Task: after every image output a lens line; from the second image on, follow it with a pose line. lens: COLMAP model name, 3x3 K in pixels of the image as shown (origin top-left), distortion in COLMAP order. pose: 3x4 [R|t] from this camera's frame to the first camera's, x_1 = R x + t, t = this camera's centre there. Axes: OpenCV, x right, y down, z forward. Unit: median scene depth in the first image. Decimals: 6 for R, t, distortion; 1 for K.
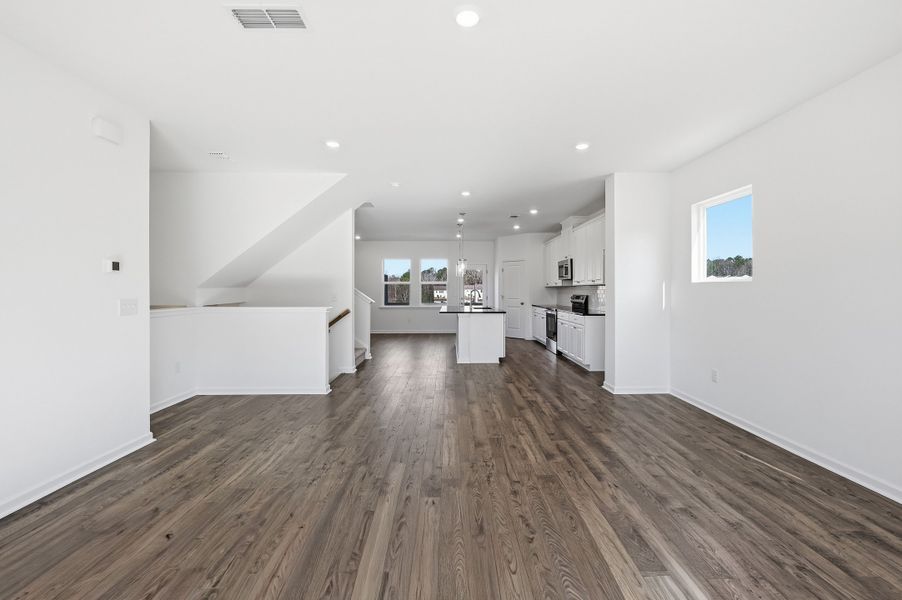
lens RADIAL K [[401.6, 0, 453.9], [0, 401.6, 289.7], [0, 0, 1]] dist [-0.000007, 0.000115]
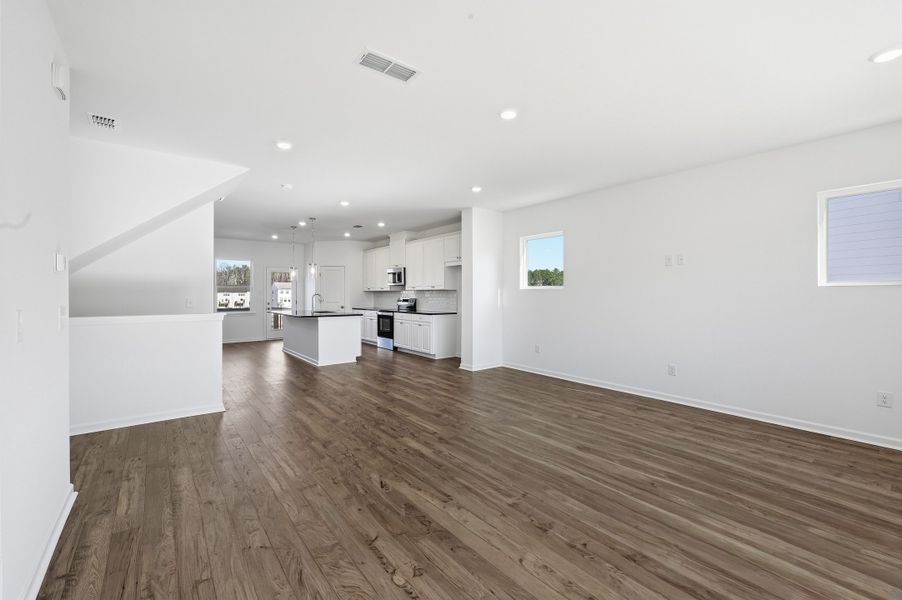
lens RADIAL K [[398.7, 0, 467.9], [0, 398.7, 294.7], [0, 0, 1]] dist [0.000510, 0.000256]
pose [[0.777340, -0.001985, 0.629077, -0.451645], [0.000686, 0.999997, 0.002307, -0.000245], [-0.629080, -0.001361, 0.777340, -0.031499]]
